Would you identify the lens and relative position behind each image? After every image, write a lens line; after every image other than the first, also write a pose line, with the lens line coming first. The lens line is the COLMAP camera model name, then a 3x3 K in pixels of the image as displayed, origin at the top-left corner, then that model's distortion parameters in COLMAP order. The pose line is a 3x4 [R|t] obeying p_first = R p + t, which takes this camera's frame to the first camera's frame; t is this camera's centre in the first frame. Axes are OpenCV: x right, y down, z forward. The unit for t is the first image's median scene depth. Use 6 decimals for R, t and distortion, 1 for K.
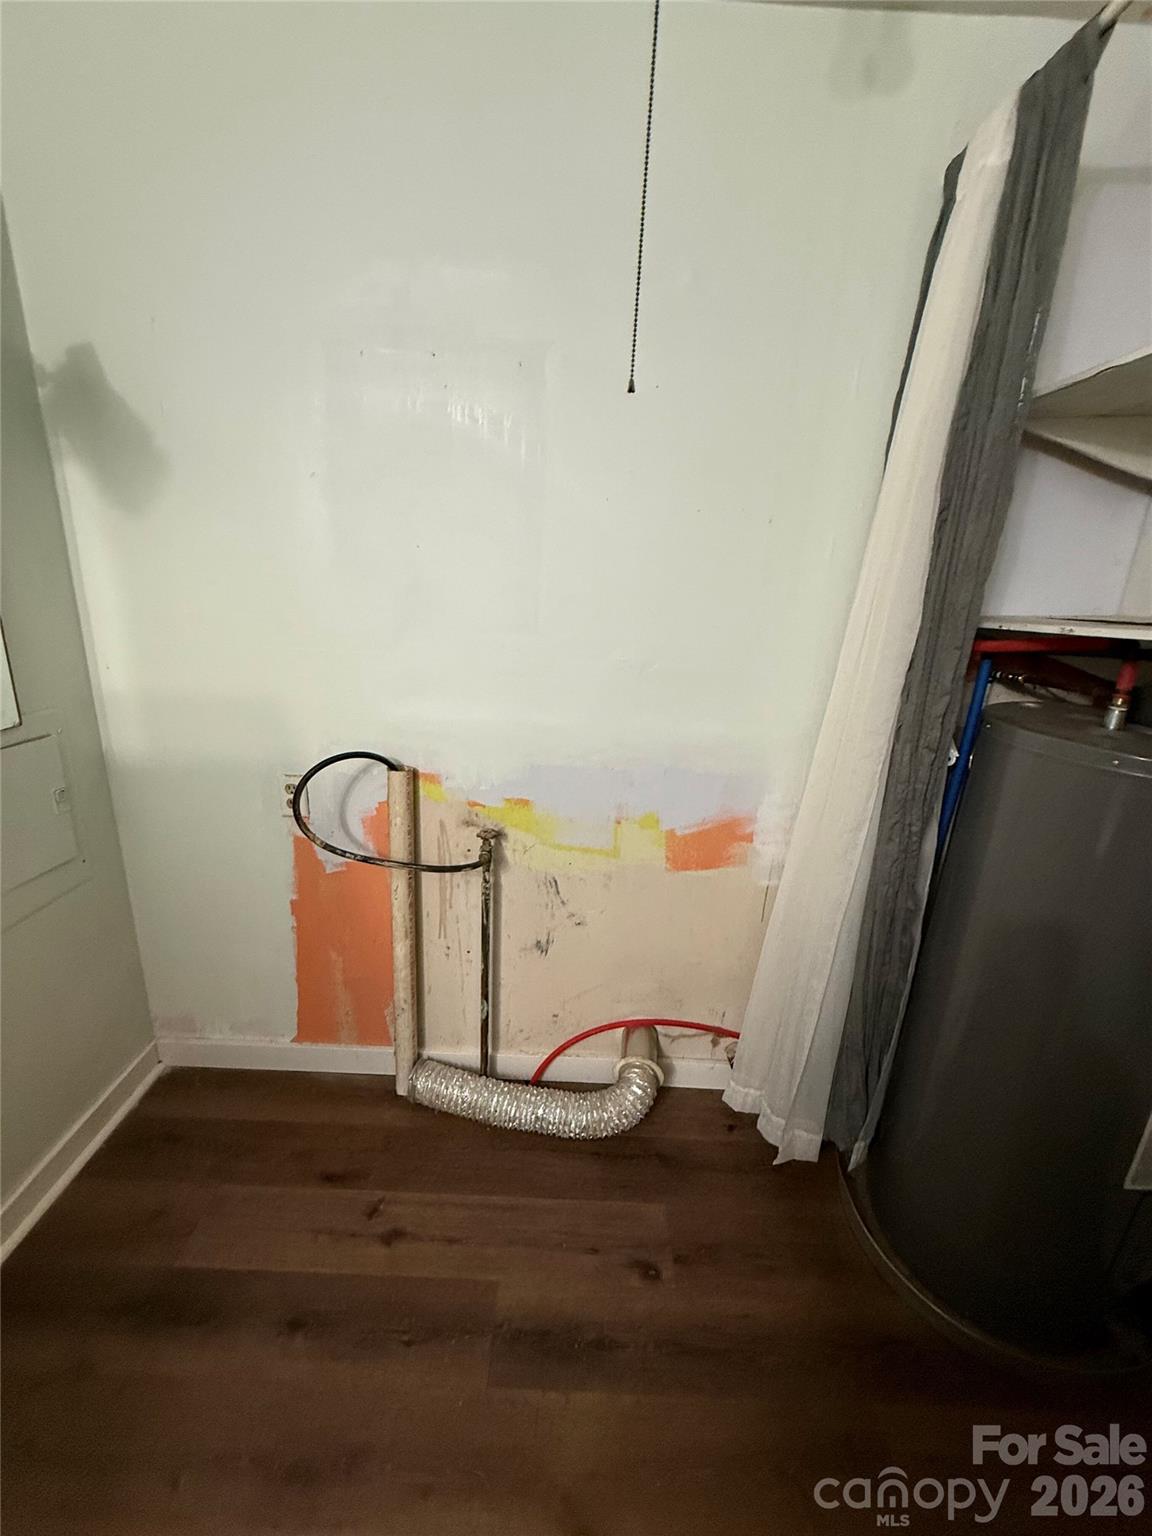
lens RADIAL K [[612.5, 0, 574.2], [0, 612.5, 763.8], [0, 0, 1]] dist [-0.001337, 0.000609]
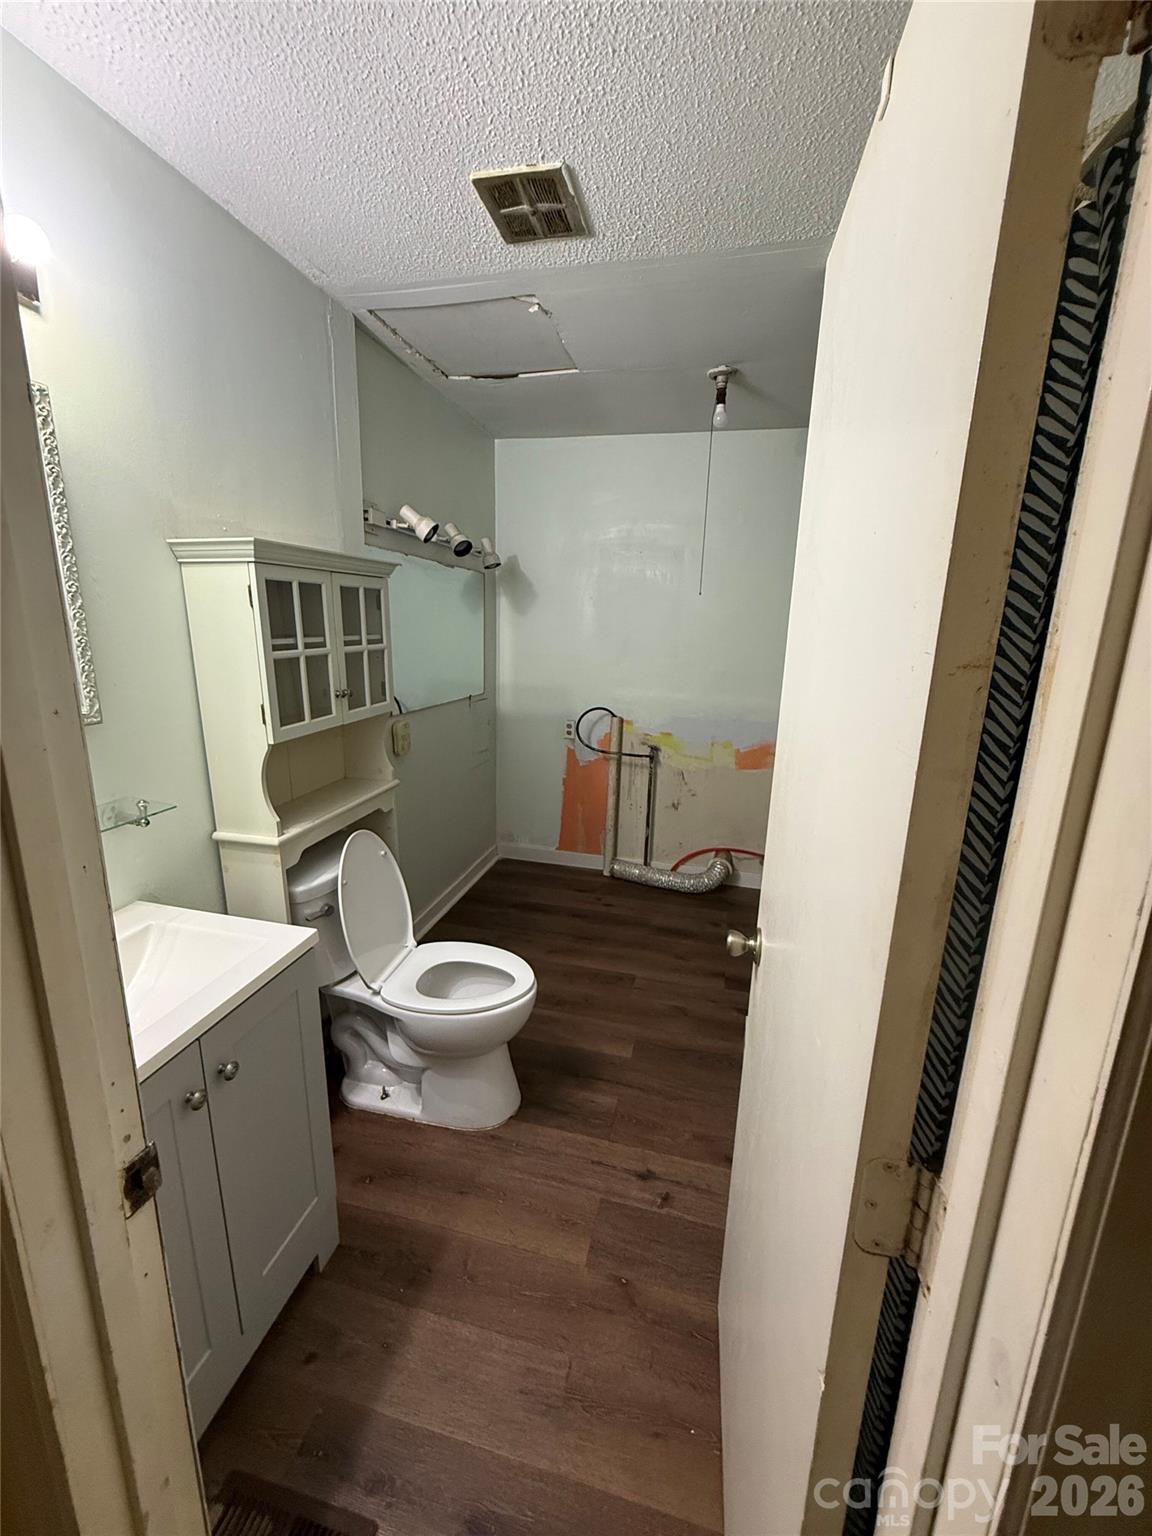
lens RADIAL K [[612.5, 0, 574.2], [0, 612.5, 763.8], [0, 0, 1]] dist [-0.001337, 0.000609]
pose [[0.971765, 0.029890, -0.234049, 0.111246], [-0.046371, 0.996792, -0.065231, 0.345318], [0.231348, 0.074242, 0.970034, -1.284930]]
